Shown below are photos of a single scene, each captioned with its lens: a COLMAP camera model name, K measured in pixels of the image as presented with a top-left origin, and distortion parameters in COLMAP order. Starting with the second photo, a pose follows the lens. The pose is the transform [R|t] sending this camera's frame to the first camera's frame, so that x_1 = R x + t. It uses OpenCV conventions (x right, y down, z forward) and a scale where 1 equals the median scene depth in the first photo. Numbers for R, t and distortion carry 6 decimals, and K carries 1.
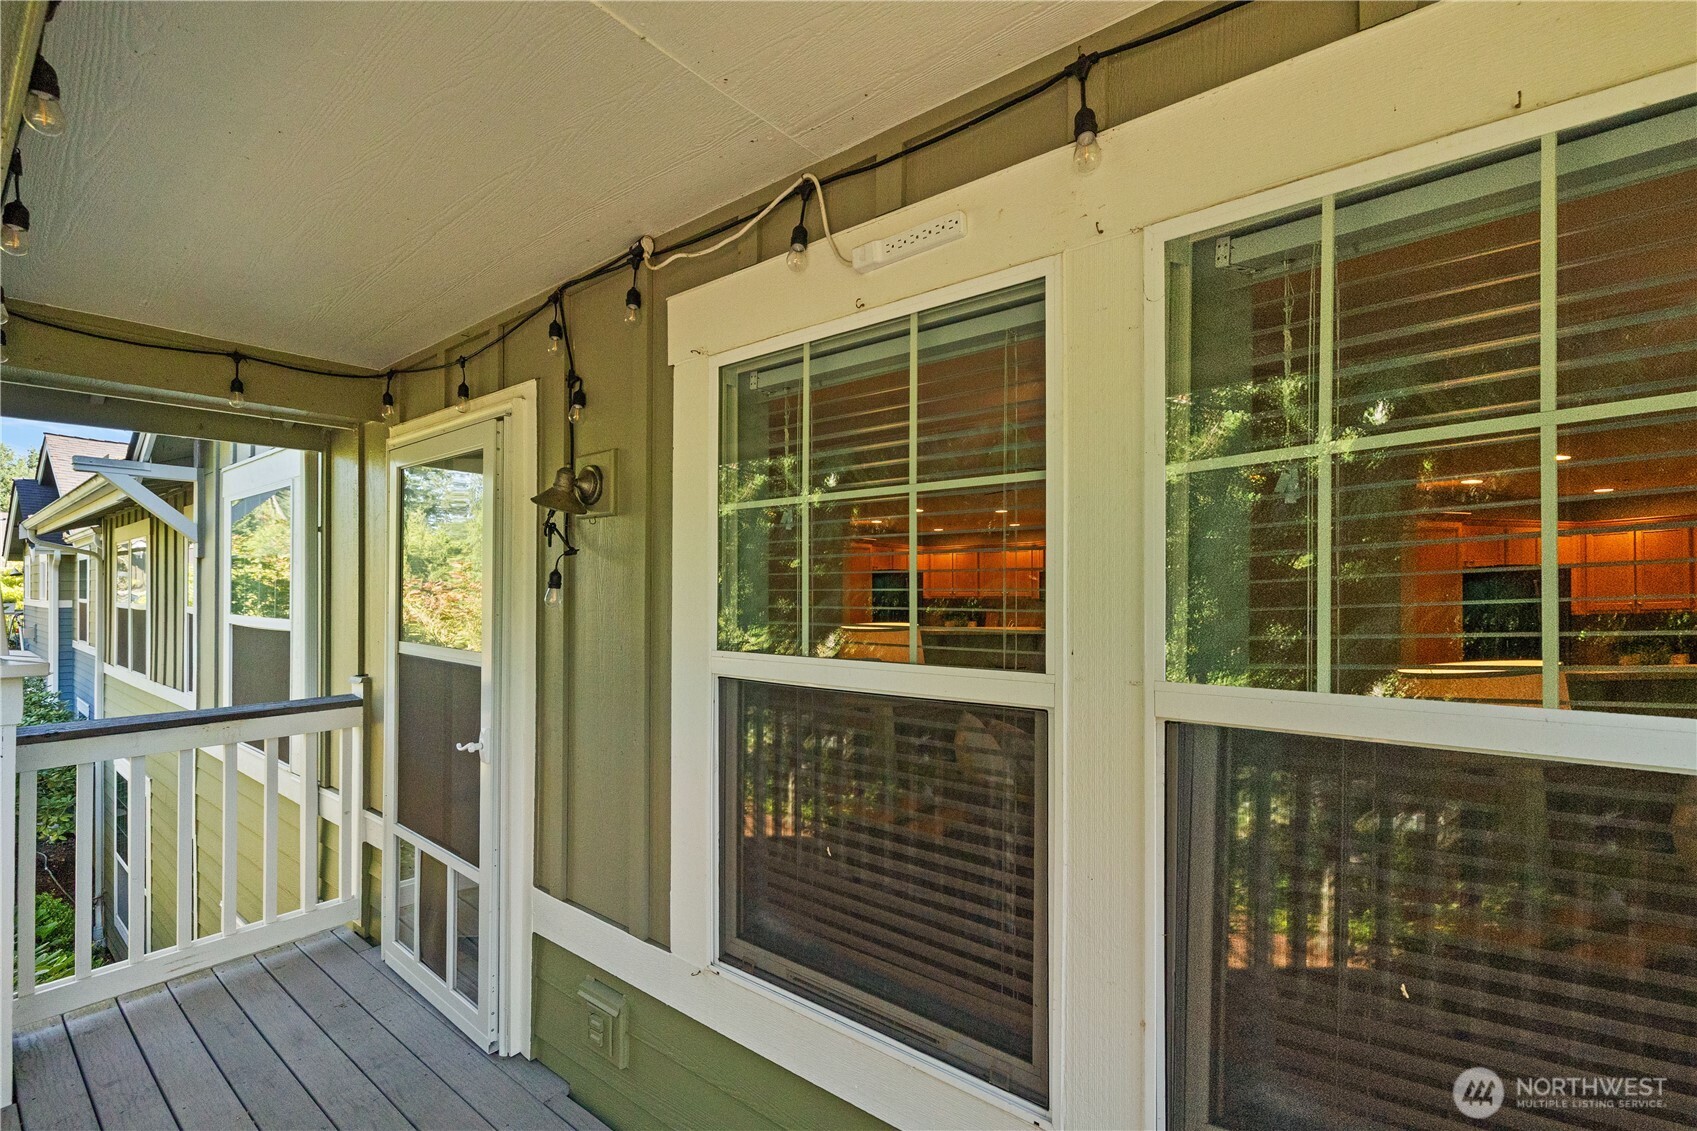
lens RADIAL K [[725.7, 0, 849.2], [0, 725.7, 590.2], [0, 0, 1]] dist [0.001455, 0.000066]
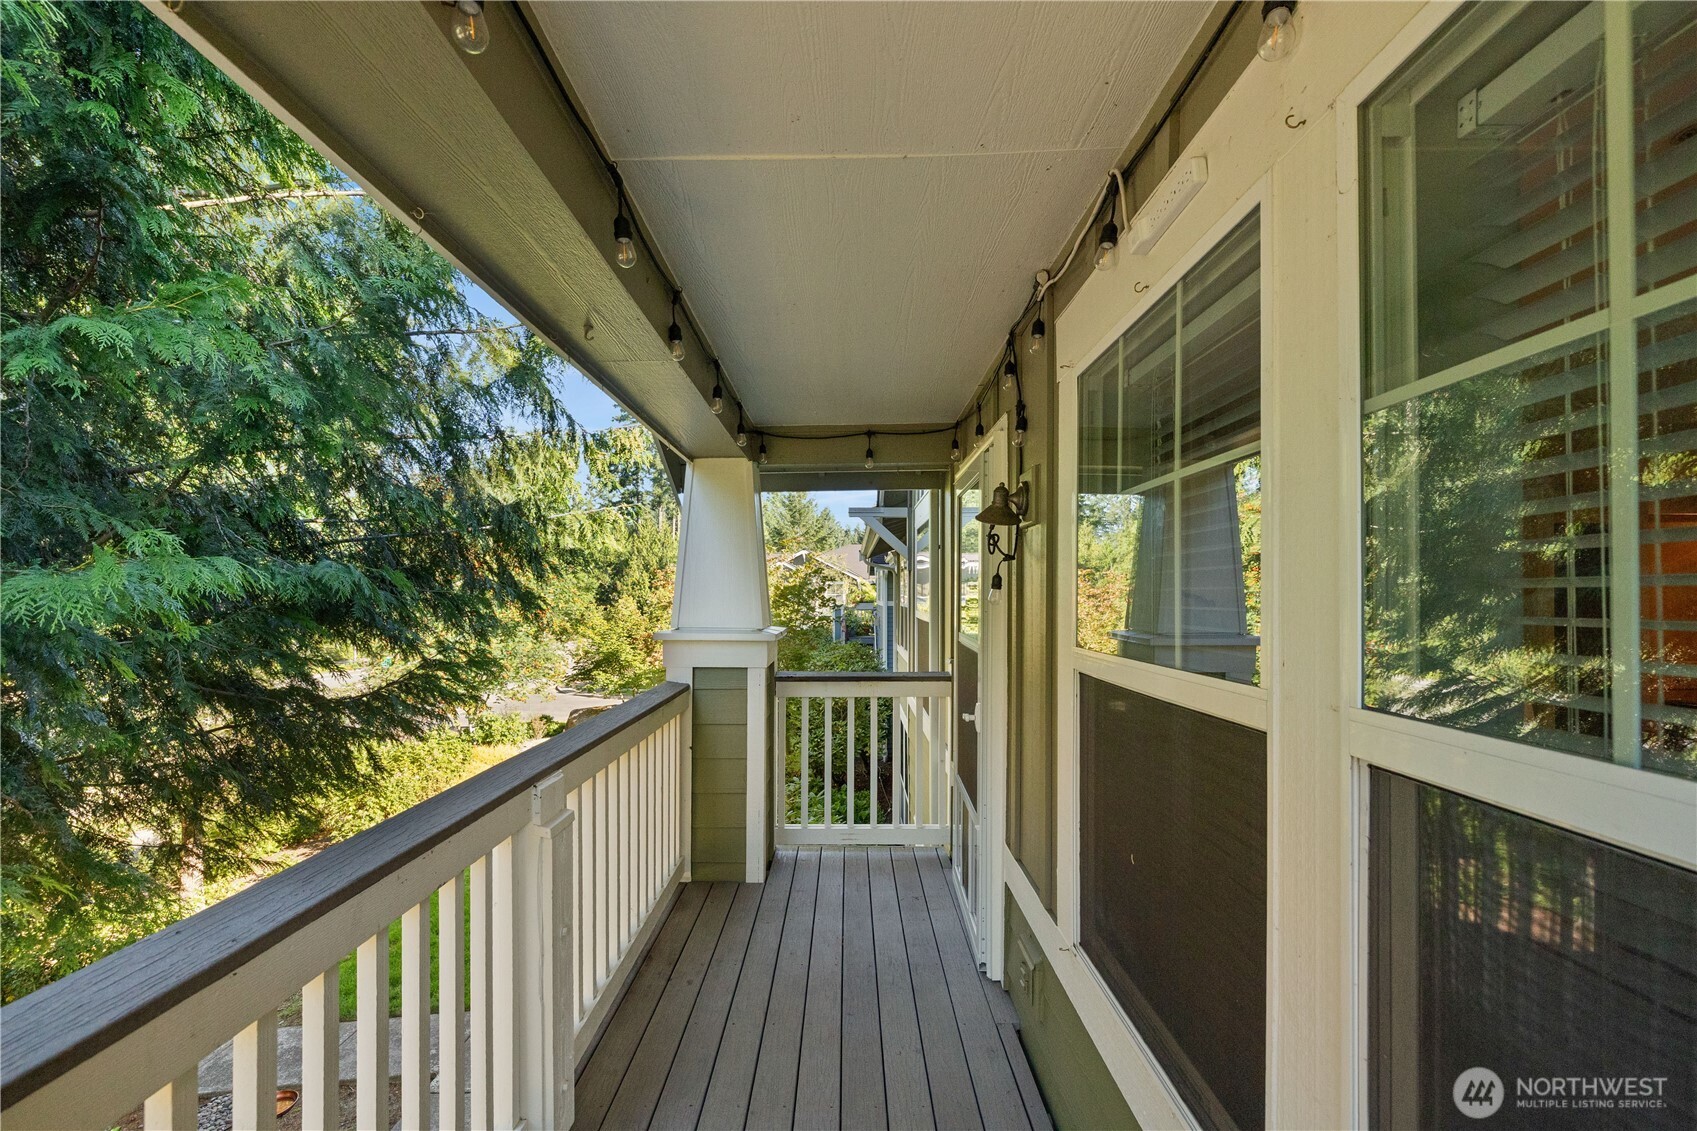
lens RADIAL K [[734.4, 0, 843.8], [0, 734.4, 597.9], [0, 0, 1]] dist [0.000564, 0.000245]
pose [[0.604474, 0.003756, -0.796616, 0.367129], [-0.001141, 0.999992, 0.003849, 0.006005], [0.796624, -0.001418, 0.604473, 0.071173]]
